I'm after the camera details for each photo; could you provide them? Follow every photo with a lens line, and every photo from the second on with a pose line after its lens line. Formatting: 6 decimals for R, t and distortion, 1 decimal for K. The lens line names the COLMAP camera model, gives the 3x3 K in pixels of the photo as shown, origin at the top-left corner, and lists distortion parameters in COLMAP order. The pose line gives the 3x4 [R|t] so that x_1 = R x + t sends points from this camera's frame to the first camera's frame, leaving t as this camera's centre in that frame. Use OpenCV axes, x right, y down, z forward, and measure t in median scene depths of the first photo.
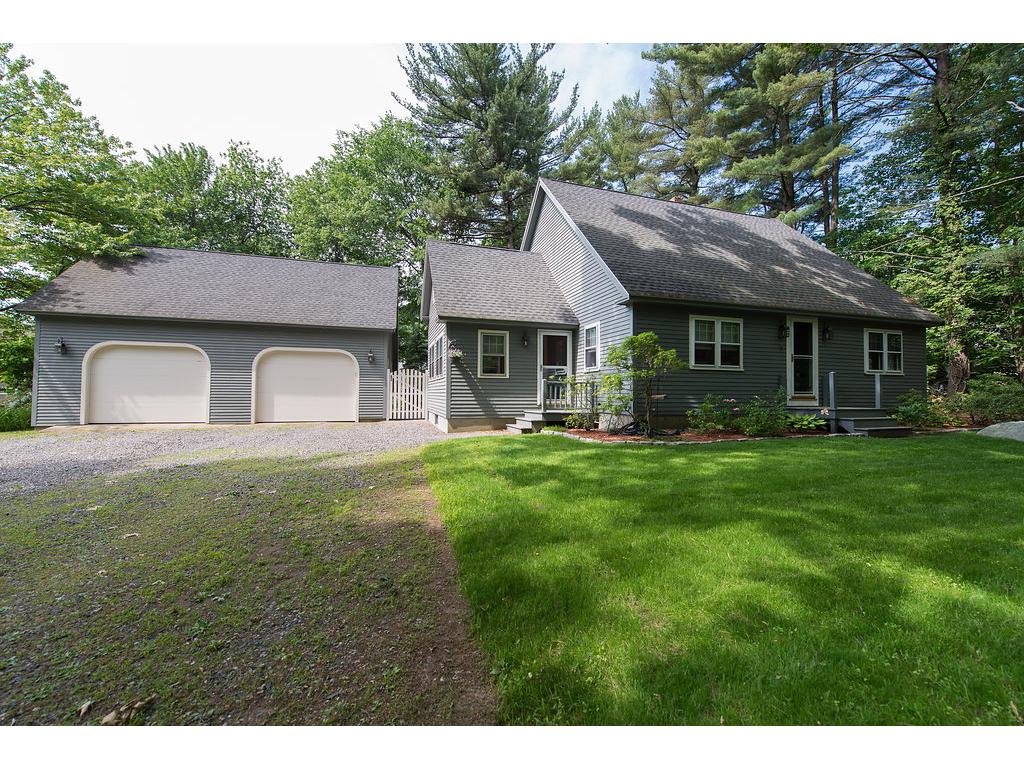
lens RADIAL K [[410.6, 0, 515.8], [0, 410.6, 383.2], [0, 0, 1]] dist [0.001210, -0.000592]
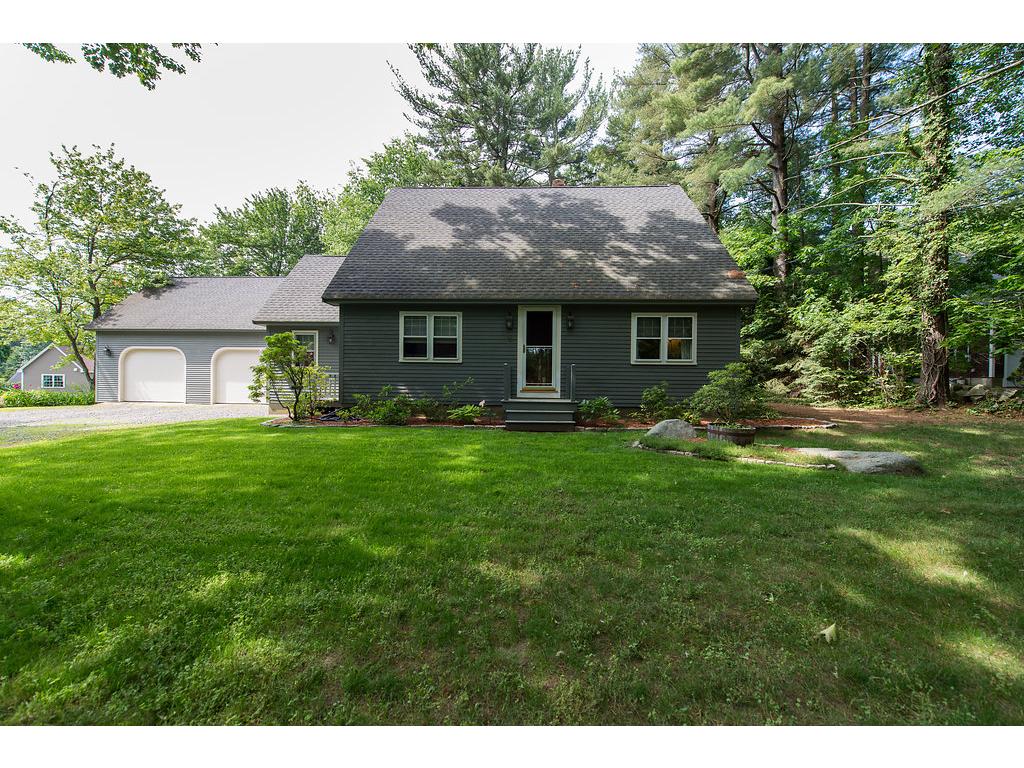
lens RADIAL K [[410.6, 0, 514.6], [0, 410.6, 381.7], [0, 0, 1]] dist [0.001210, -0.000592]
pose [[0.940153, 0.005395, -0.340709, 0.845307], [0.004048, 0.999627, 0.026997, -0.008089], [0.340728, -0.026761, 0.939781, 0.064586]]
